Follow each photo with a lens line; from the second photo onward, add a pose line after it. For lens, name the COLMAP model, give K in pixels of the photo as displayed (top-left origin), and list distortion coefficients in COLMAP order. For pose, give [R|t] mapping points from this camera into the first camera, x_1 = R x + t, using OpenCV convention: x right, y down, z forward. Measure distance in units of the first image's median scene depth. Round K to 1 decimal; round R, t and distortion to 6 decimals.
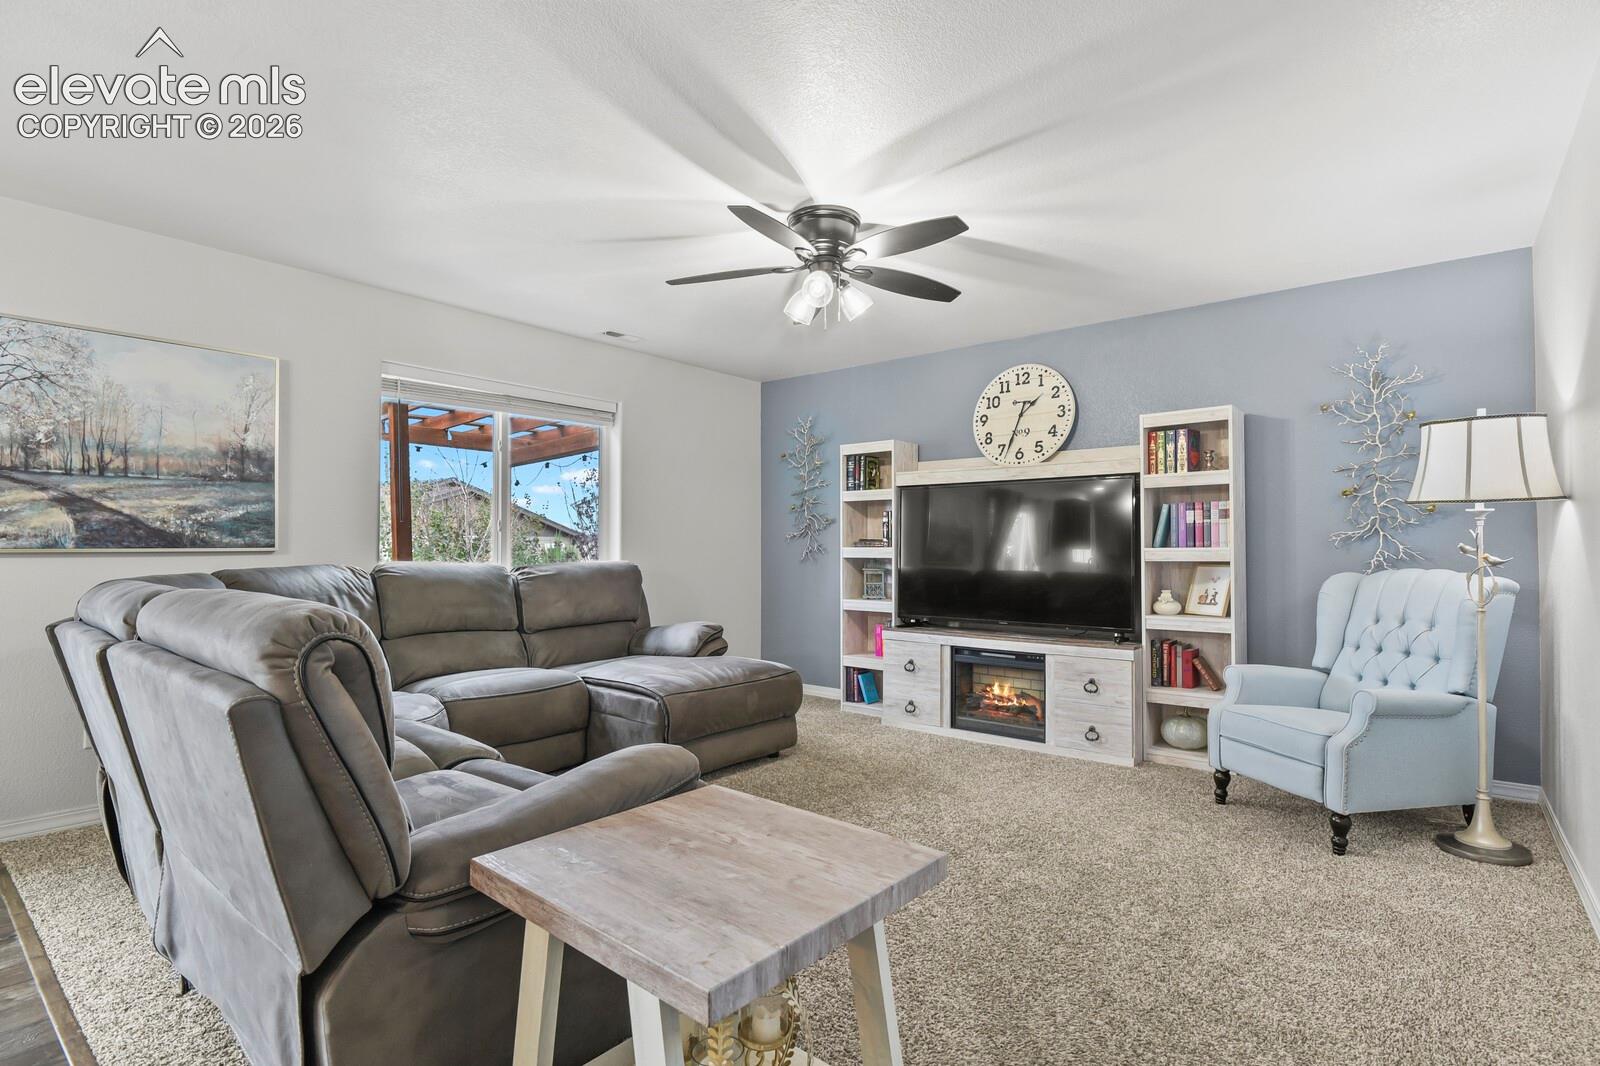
lens RADIAL K [[773.3, 0, 809.0], [0, 773.3, 533.6], [0, 0, 1]] dist [-0.004408, -0.005963]
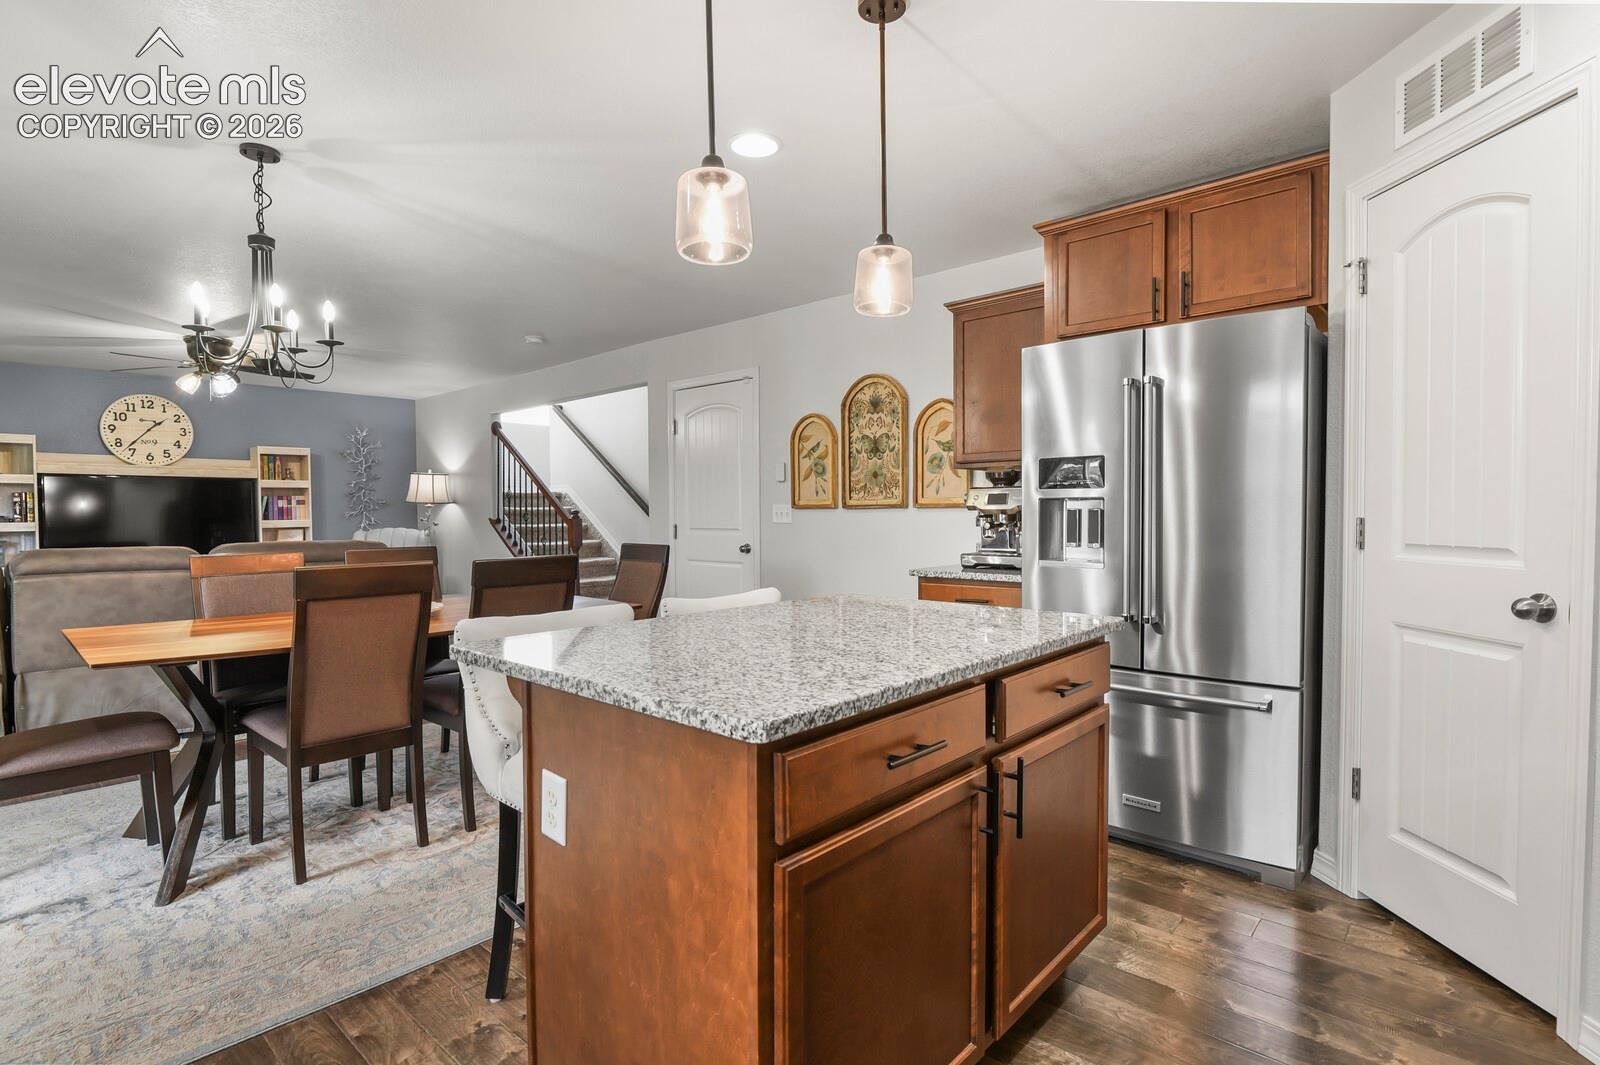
lens RADIAL K [[787.3, 0, 808.9], [0, 787.3, 533.3], [0, 0, 1]] dist [-0.003756, -0.007277]
pose [[0.056250, -0.028305, 0.998015, -1.324891], [-0.014880, 0.999463, 0.029184, -0.024006], [-0.998306, -0.016492, 0.055799, -0.381021]]
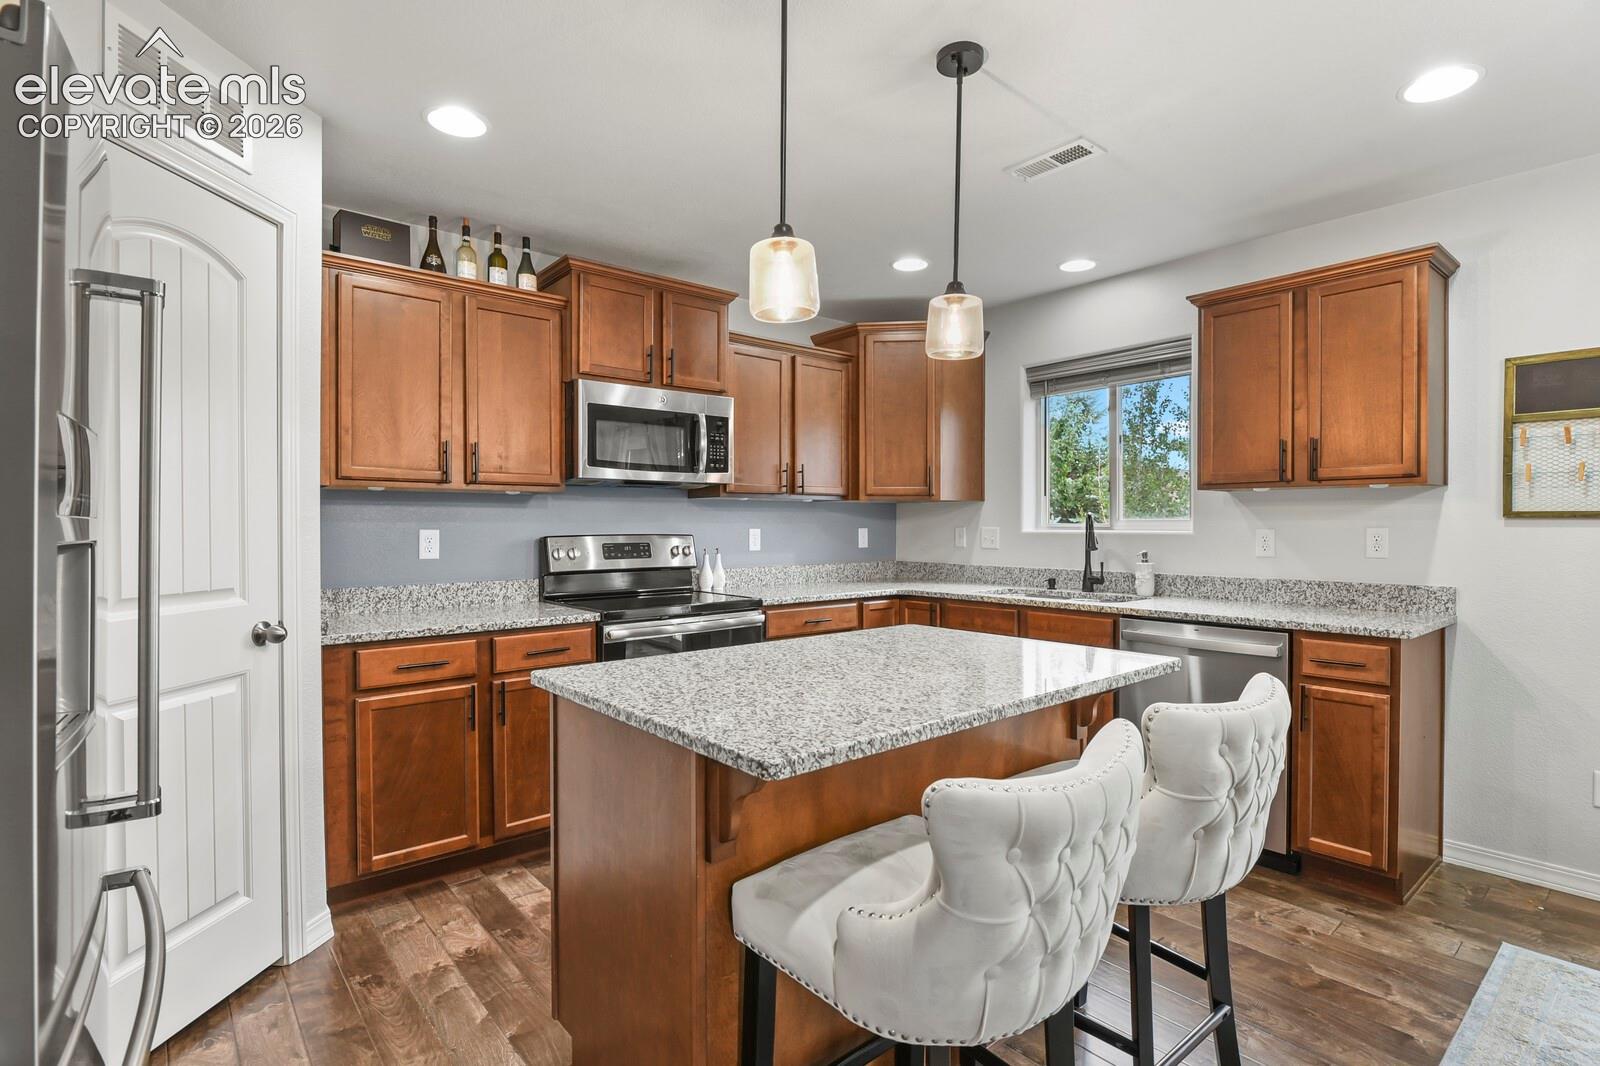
lens RADIAL K [[773.3, 0, 809.0], [0, 773.3, 533.6], [0, 0, 1]] dist [-0.004408, -0.005963]
pose [[-0.190779, 0.009454, -0.981588, -0.436797], [0.021214, 0.999760, 0.005506, -0.037052], [0.981404, -0.019773, -0.190934, -0.310869]]
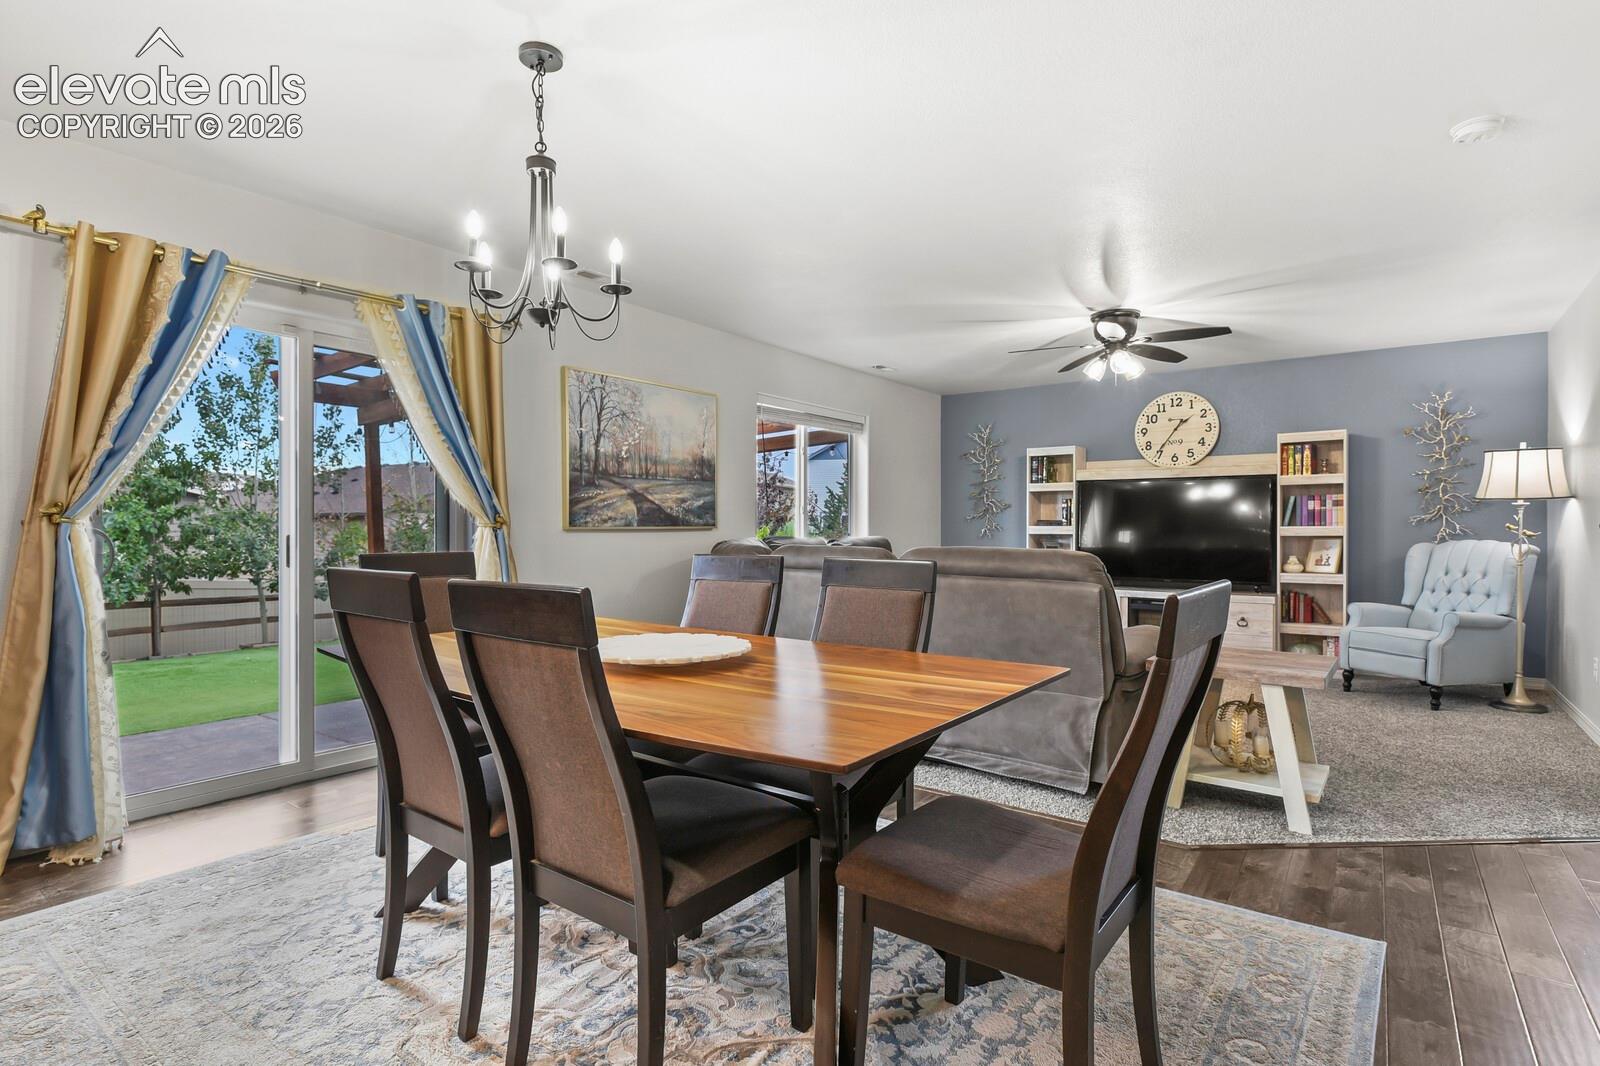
lens RADIAL K [[787.3, 0, 808.9], [0, 787.3, 533.8], [0, 0, 1]] dist [-0.003756, -0.007277]
pose [[0.999109, -0.000116, 0.042200, -0.506682], [-0.001032, 0.999630, 0.027179, -0.006920], [-0.042187, -0.027199, 0.998739, -0.429352]]
